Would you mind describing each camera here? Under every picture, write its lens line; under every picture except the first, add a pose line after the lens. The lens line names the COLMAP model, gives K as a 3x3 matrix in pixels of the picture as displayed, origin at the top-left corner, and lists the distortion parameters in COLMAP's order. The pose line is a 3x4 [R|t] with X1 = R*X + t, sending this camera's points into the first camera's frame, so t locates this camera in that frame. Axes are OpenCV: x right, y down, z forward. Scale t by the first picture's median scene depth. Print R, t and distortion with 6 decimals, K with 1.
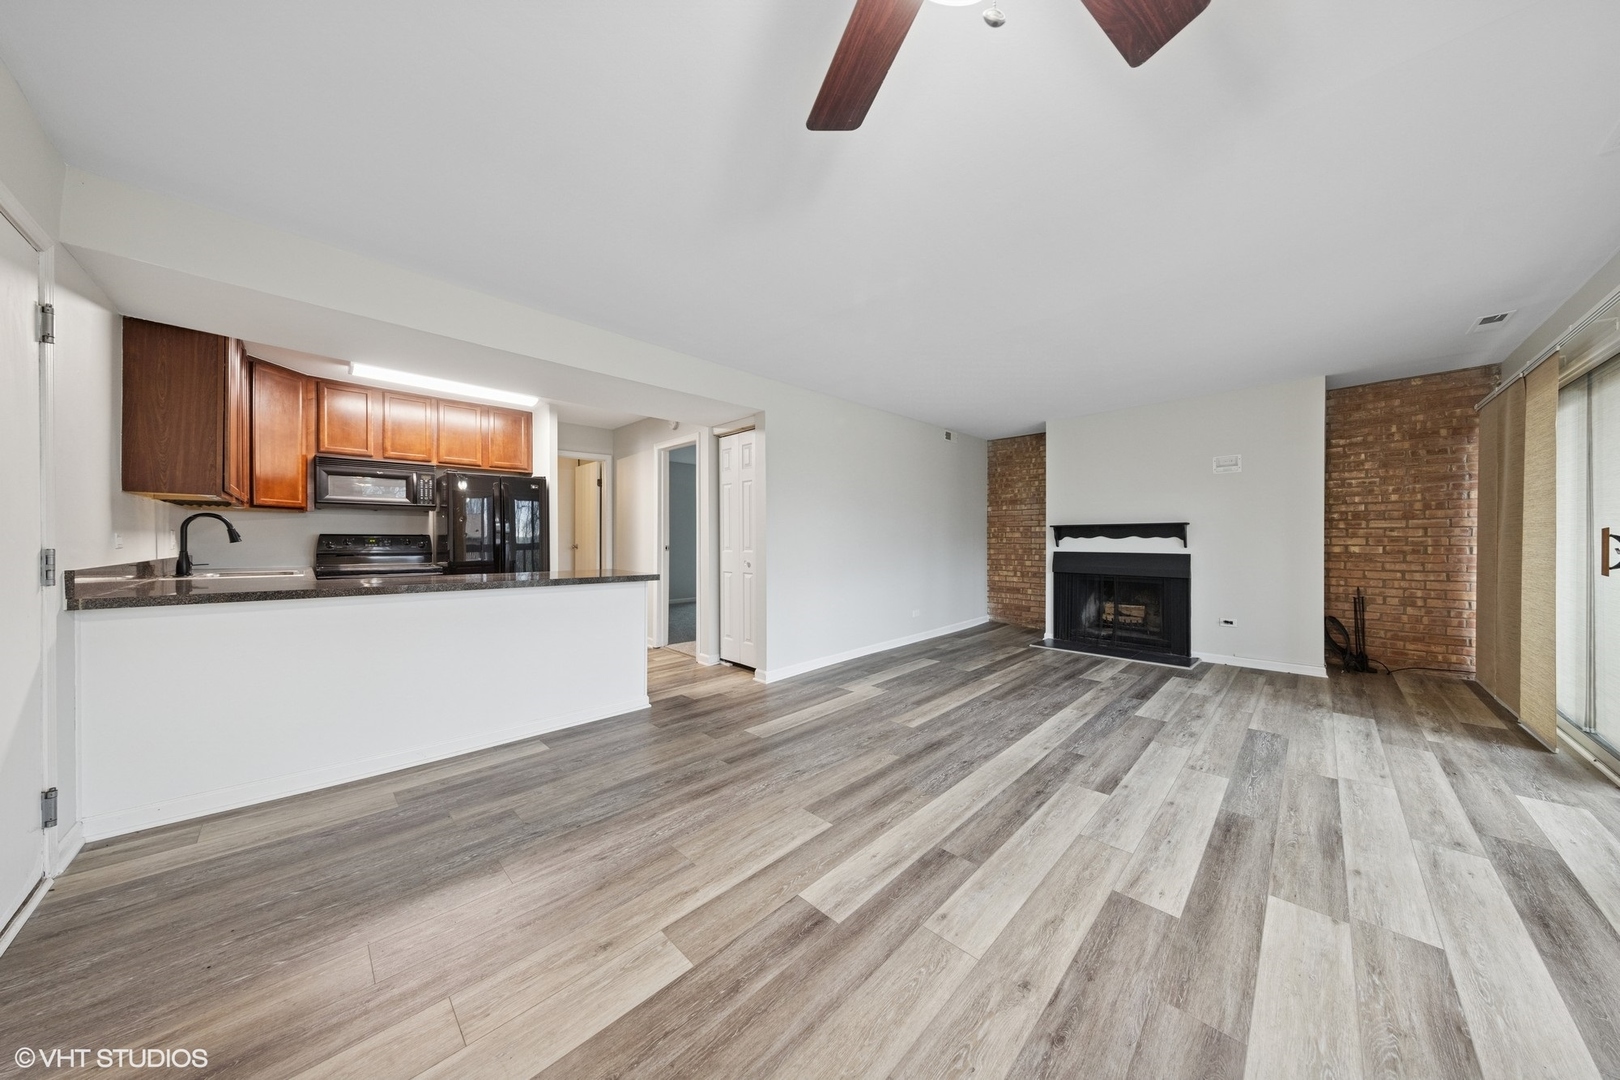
lens RADIAL K [[509.3, 0, 820.1], [0, 509.3, 533.6], [0, 0, 1]] dist [0.001572, -0.000521]
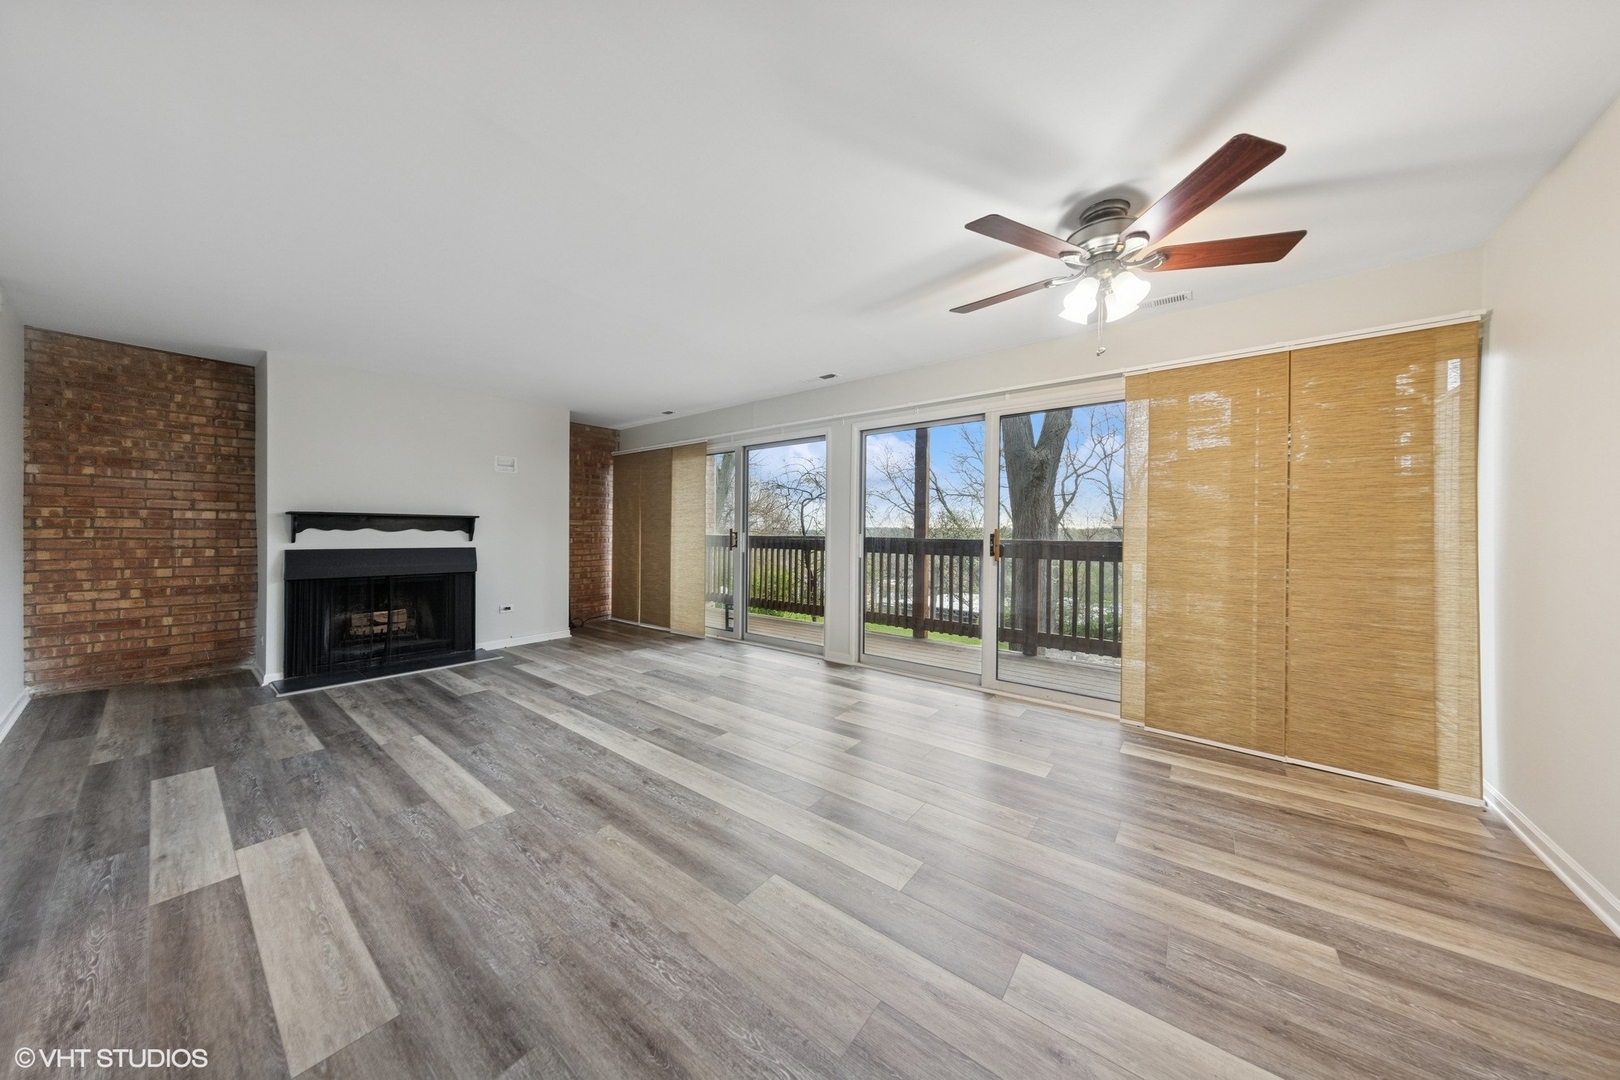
lens RADIAL K [[509.3, 0, 817.1], [0, 509.3, 534.0], [0, 0, 1]] dist [0.001572, -0.000521]
pose [[-0.126601, 0.000768, 0.991953, -0.539192], [-0.015252, 0.999880, -0.002721, 0.008901], [-0.991836, -0.015474, -0.126574, 0.691685]]
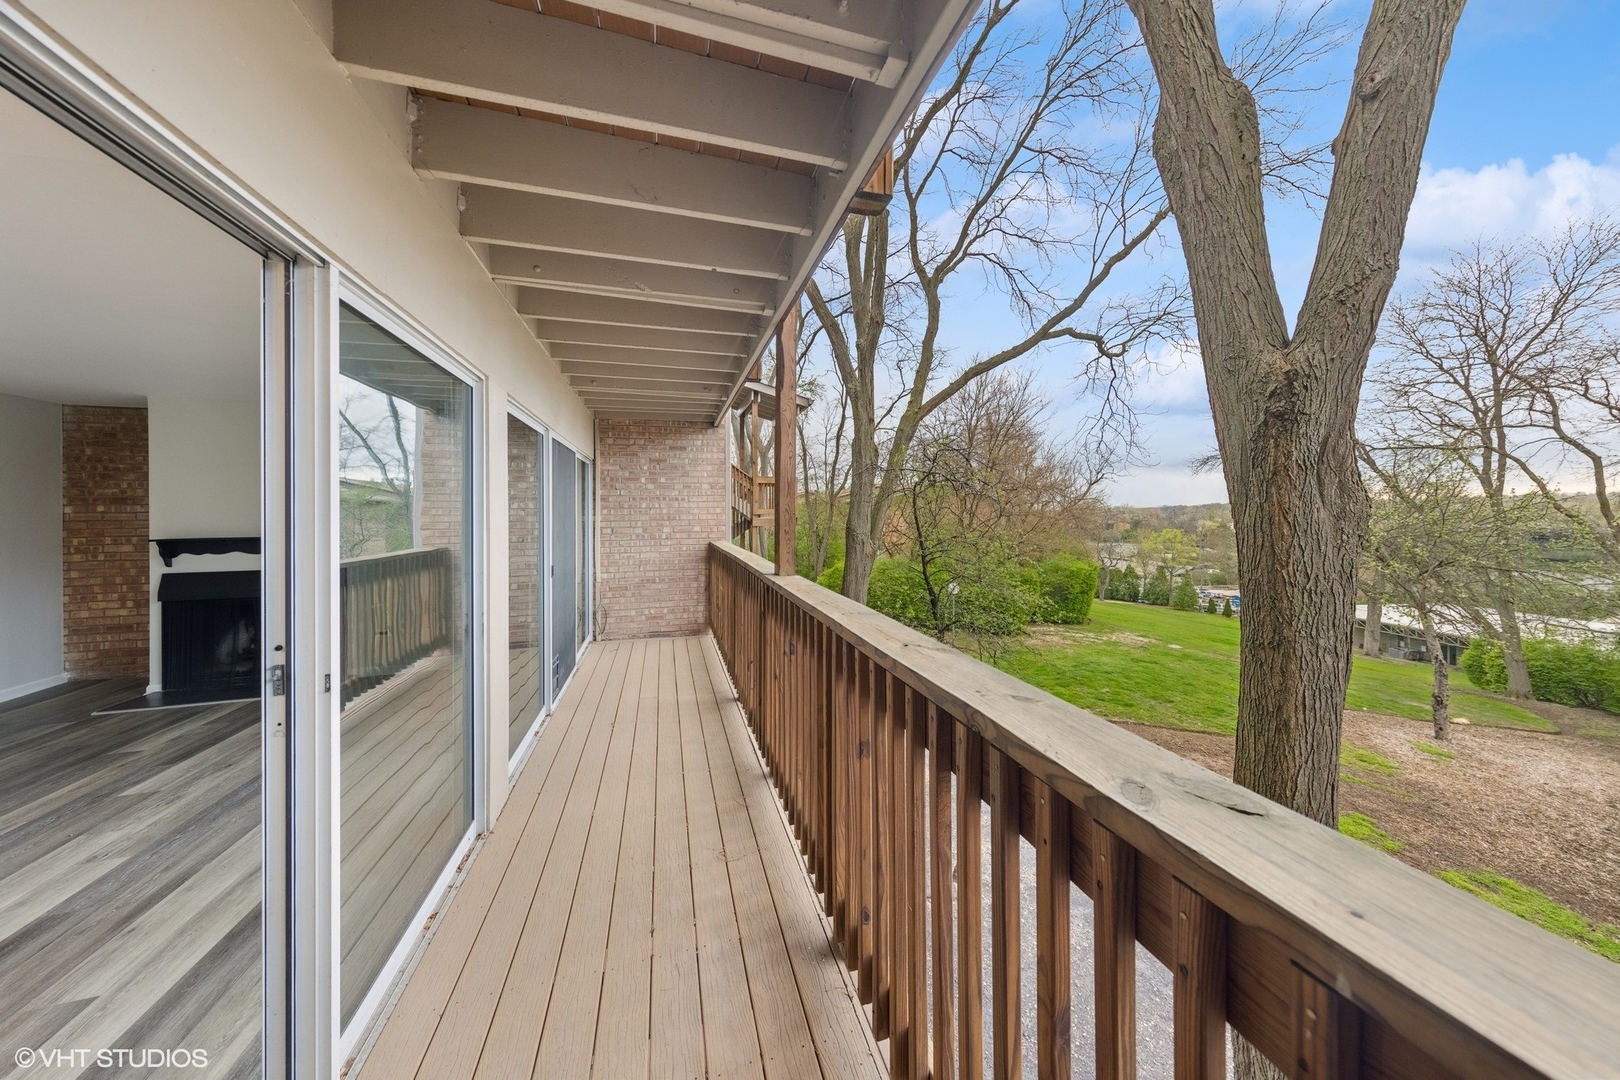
lens RADIAL K [[509.3, 0, 834.7], [0, 509.3, 520.1], [0, 0, 1]] dist [0.001572, -0.000521]
pose [[0.462500, -0.010727, 0.886555, 0.454106], [0.001870, 0.999936, 0.011123, -0.088668], [-0.886618, -0.003486, 0.462490, -0.386722]]
